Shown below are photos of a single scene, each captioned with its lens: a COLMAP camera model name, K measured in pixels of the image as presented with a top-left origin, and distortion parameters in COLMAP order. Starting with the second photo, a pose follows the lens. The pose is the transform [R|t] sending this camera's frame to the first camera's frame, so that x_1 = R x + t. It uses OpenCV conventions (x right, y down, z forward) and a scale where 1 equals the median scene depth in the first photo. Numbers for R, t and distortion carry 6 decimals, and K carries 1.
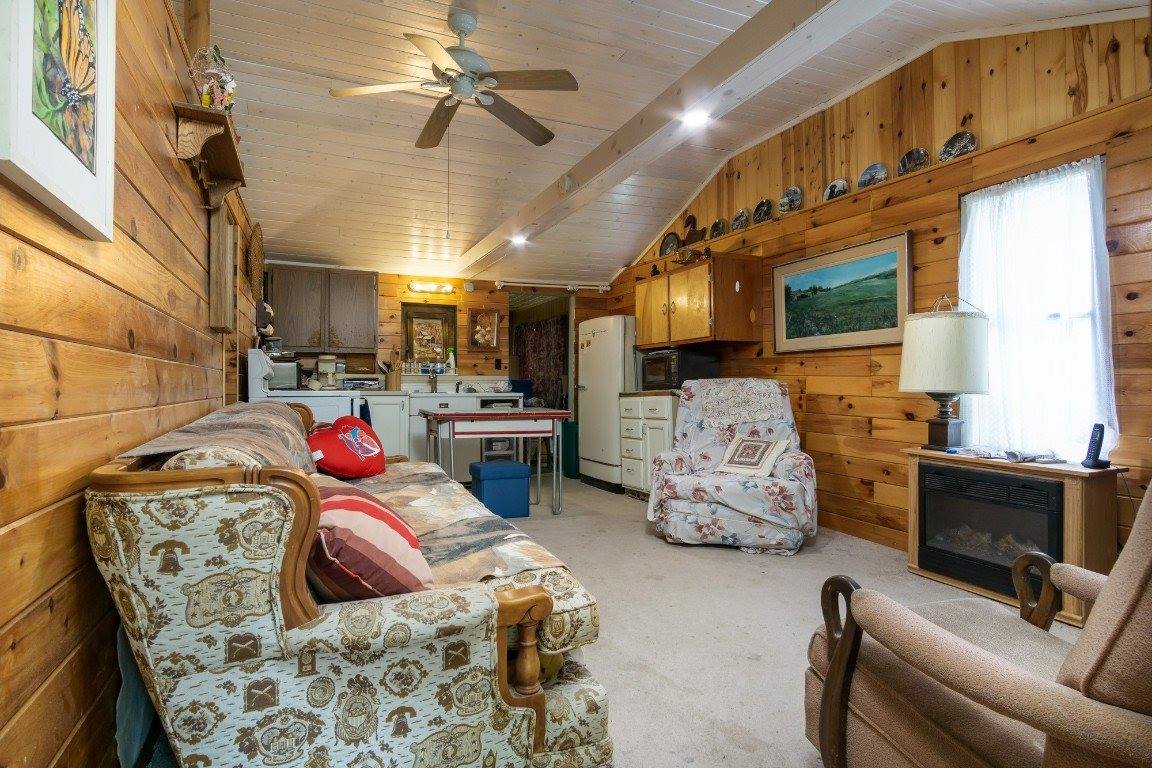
lens RADIAL K [[595.4, 0, 576.0], [0, 595.4, 384.0], [0, 0, 1]] dist [0.001318, 0.001050]
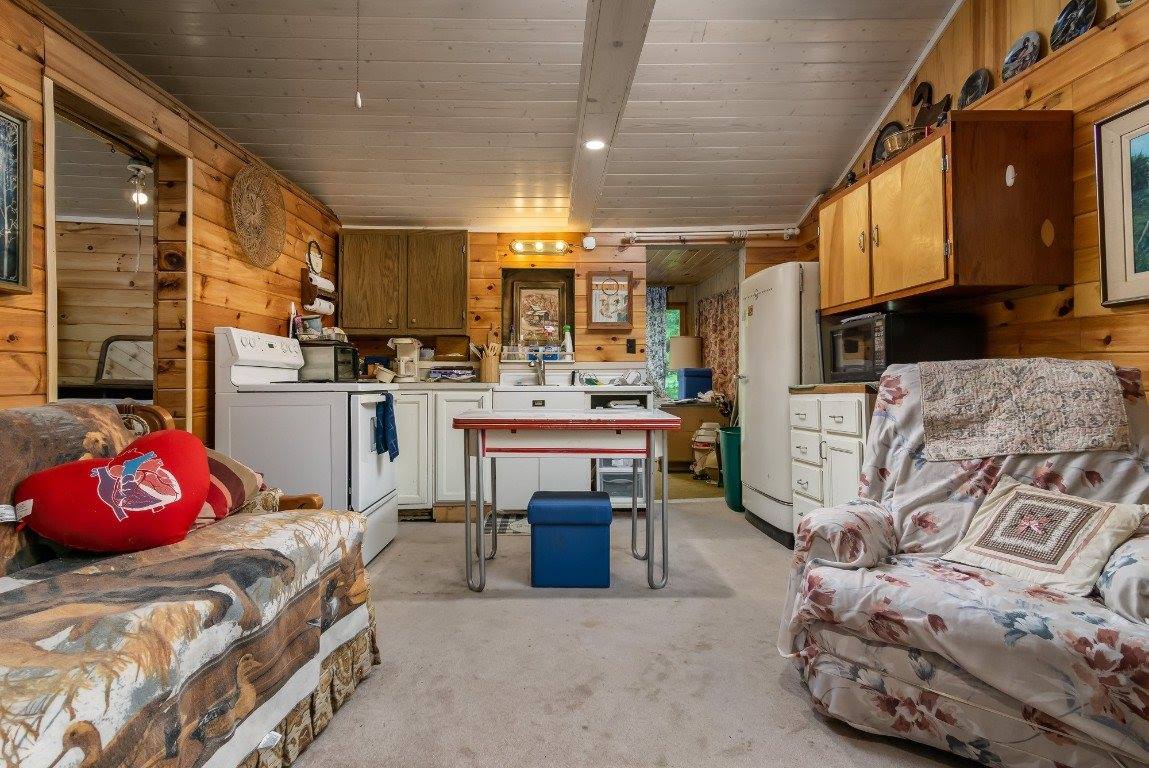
lens RADIAL K [[618.8, 0, 576.0], [0, 618.8, 372.8], [0, 0, 1]] dist [0.001346, 0.001189]
pose [[0.926942, -0.004746, -0.375176, 0.128469], [0.004044, 0.999988, -0.002657, 0.001569], [0.375184, 0.000946, 0.926950, 0.383948]]
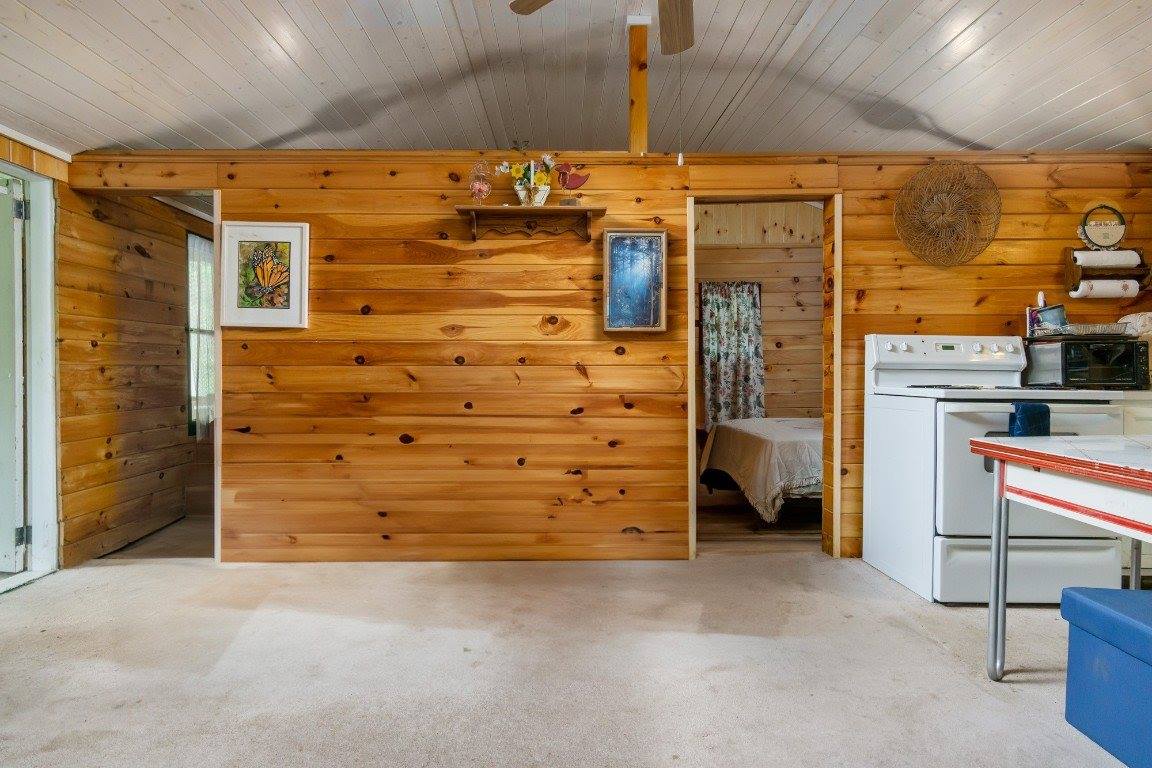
lens RADIAL K [[611.6, 0, 573.9], [0, 611.6, 378.0], [0, 0, 1]] dist [0.000986, 0.000720]
pose [[-0.399077, 0.007860, -0.916884, 0.324729], [0.003869, 0.999969, 0.006888, -0.005837], [0.916909, -0.000799, -0.399095, 0.814986]]
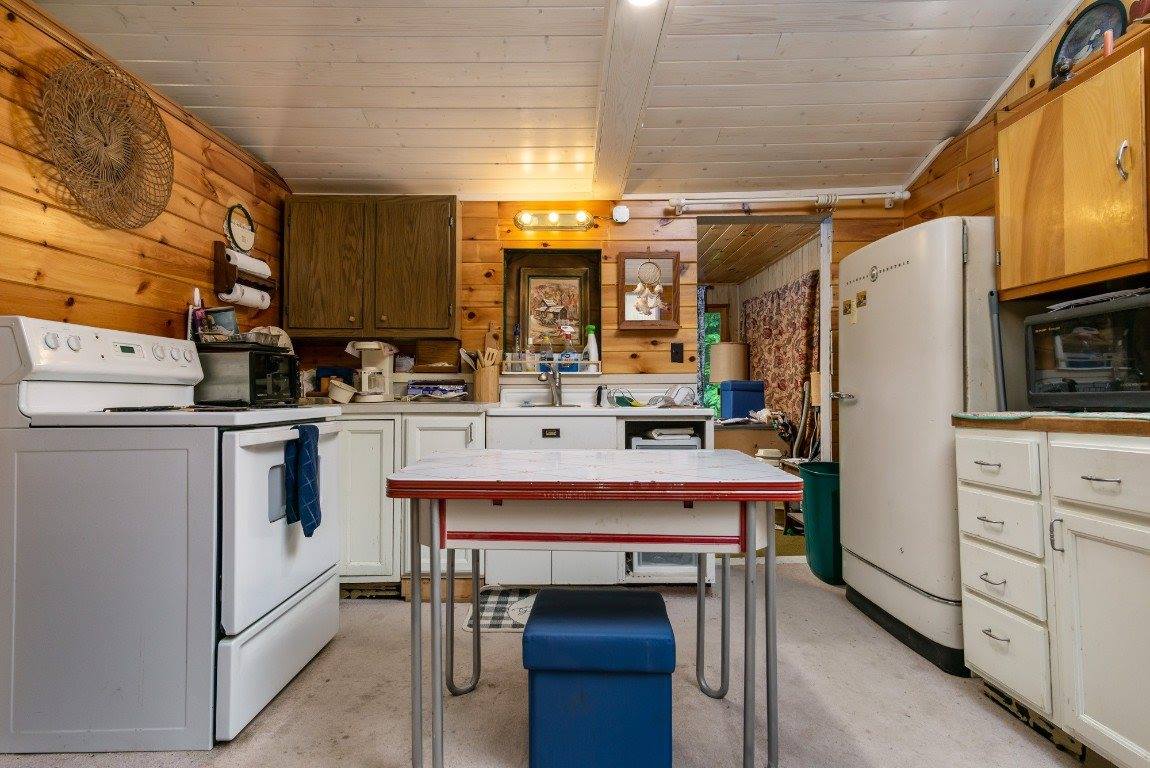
lens RADIAL K [[606.7, 0, 575.0], [0, 606.7, 384.0], [0, 0, 1]] dist [0.000568, -0.000436]
pose [[0.912720, -0.003419, -0.408572, 0.013622], [0.003037, 0.999994, -0.001584, -0.006202], [0.408575, 0.000205, 0.912725, 0.647636]]
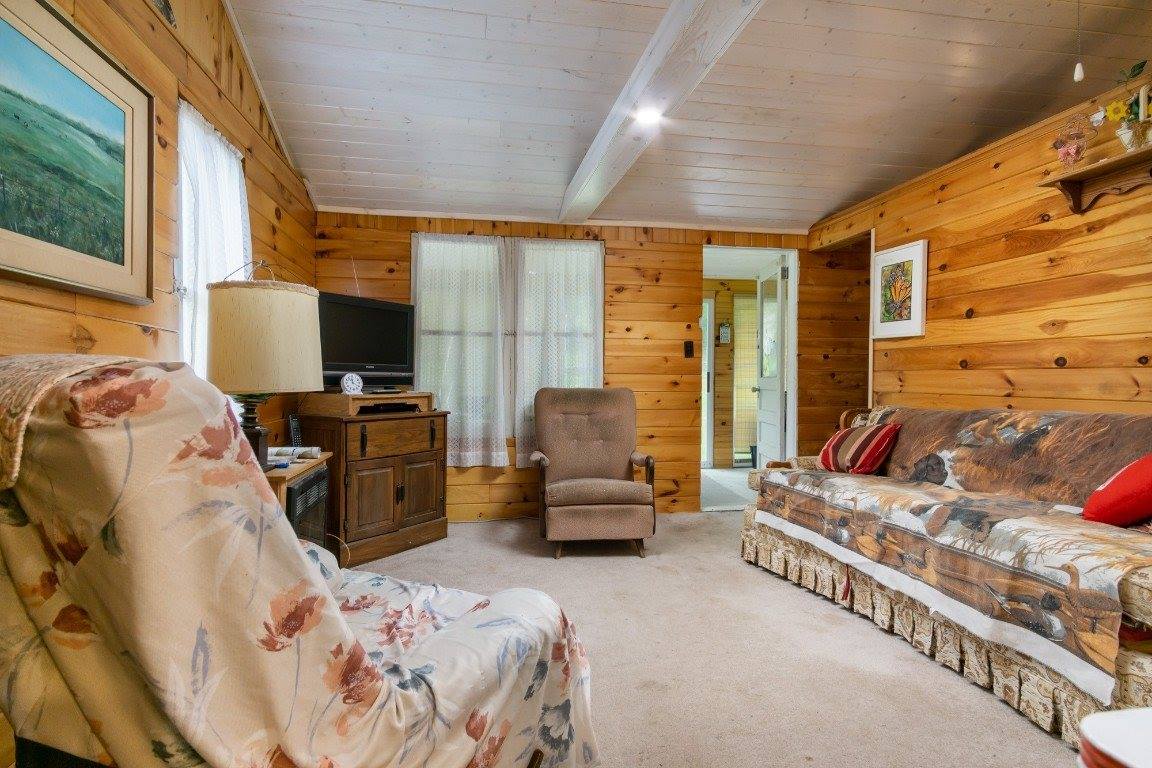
lens RADIAL K [[611.6, 0, 573.9], [0, 611.6, 378.0], [0, 0, 1]] dist [0.000986, 0.000720]
pose [[-0.967249, -0.005193, 0.253775, 0.035862], [-0.006241, 0.999975, -0.003325, -0.001670], [-0.253751, -0.004800, -0.967258, 1.099574]]
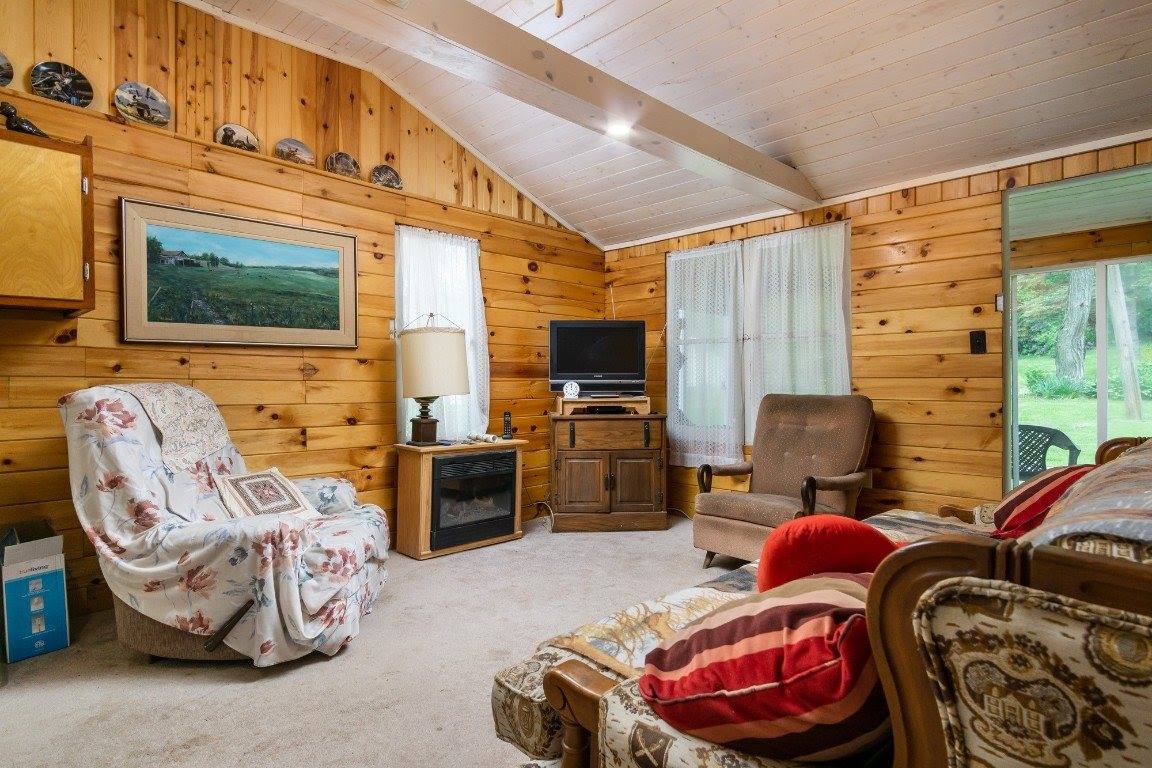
lens RADIAL K [[606.4, 0, 550.7], [0, 606.4, 382.2], [0, 0, 1]] dist [0.000287, 0.000149]
pose [[-0.334541, -0.001344, 0.942380, -0.392885], [0.003208, 0.999992, 0.002565, -0.009880], [-0.942376, 0.003881, -0.334533, 0.791069]]
